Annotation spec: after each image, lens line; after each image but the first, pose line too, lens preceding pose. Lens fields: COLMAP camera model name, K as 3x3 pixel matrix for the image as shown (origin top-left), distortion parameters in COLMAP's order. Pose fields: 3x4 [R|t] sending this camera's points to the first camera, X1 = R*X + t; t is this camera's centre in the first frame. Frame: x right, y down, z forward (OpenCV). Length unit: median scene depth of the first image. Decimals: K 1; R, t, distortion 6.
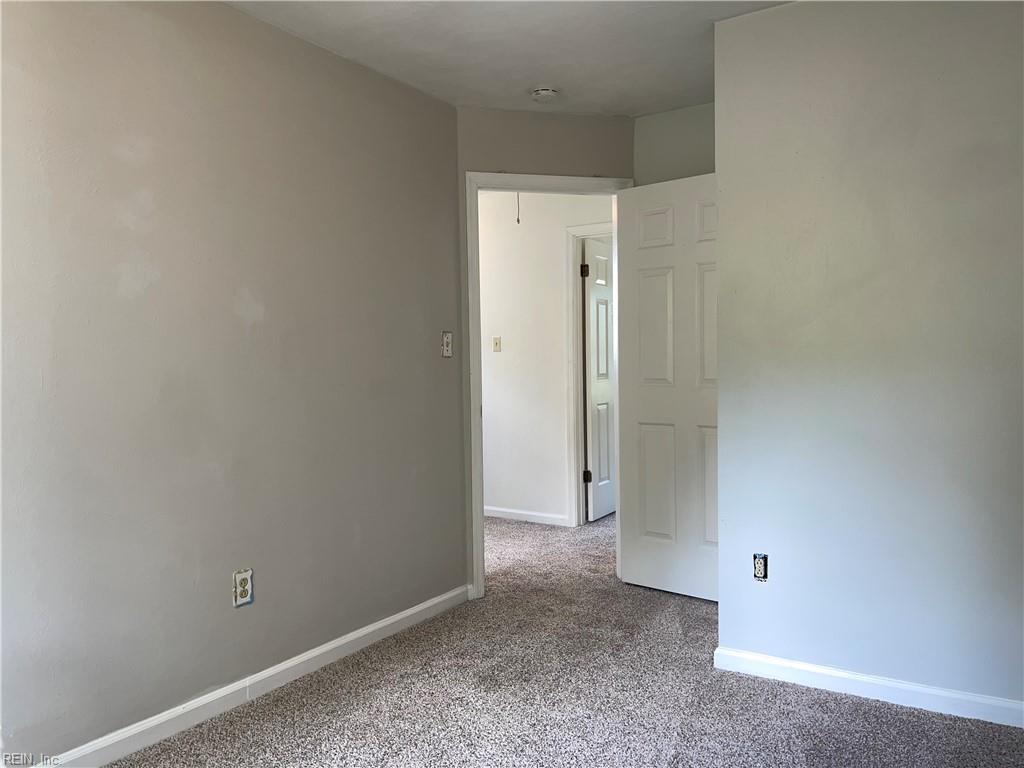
lens RADIAL K [[775.5, 0, 517.6], [0, 775.5, 384.3], [0, 0, 1]] dist [0.069819, -0.099845]
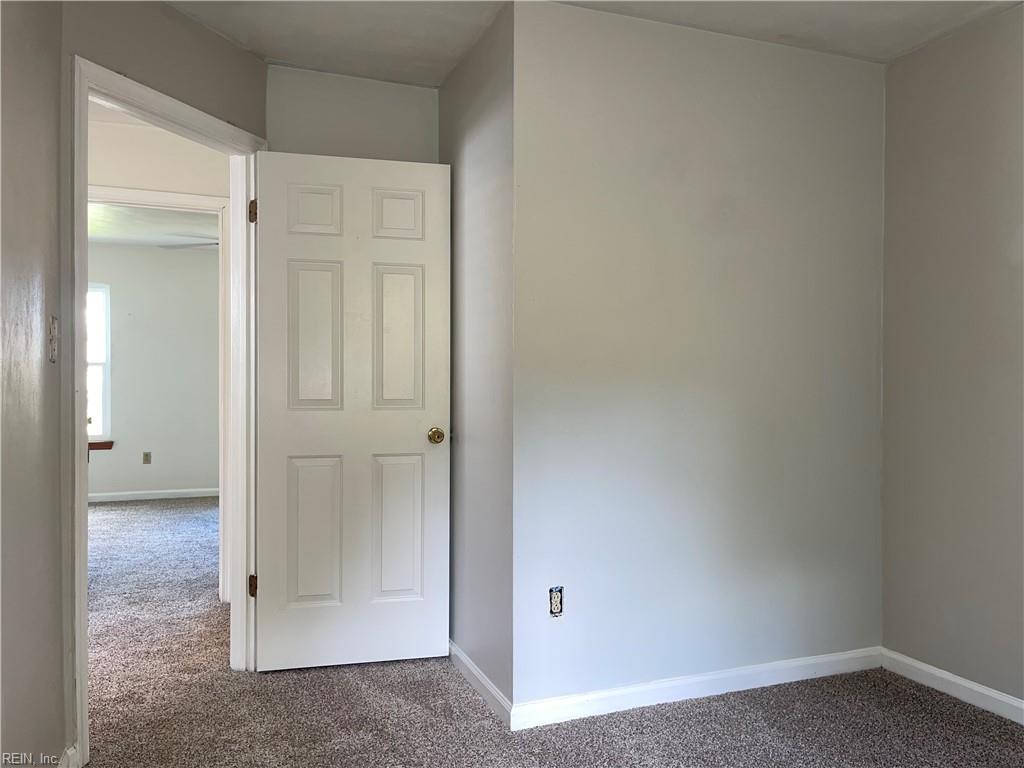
lens RADIAL K [[775.5, 0, 511.9], [0, 775.5, 384.3], [0, 0, 1]] dist [0.069819, -0.099845]
pose [[0.585229, 0.012330, 0.810774, -0.357482], [0.014892, 0.999552, -0.025950, 0.000985], [-0.810731, 0.027261, 0.584784, 0.380315]]
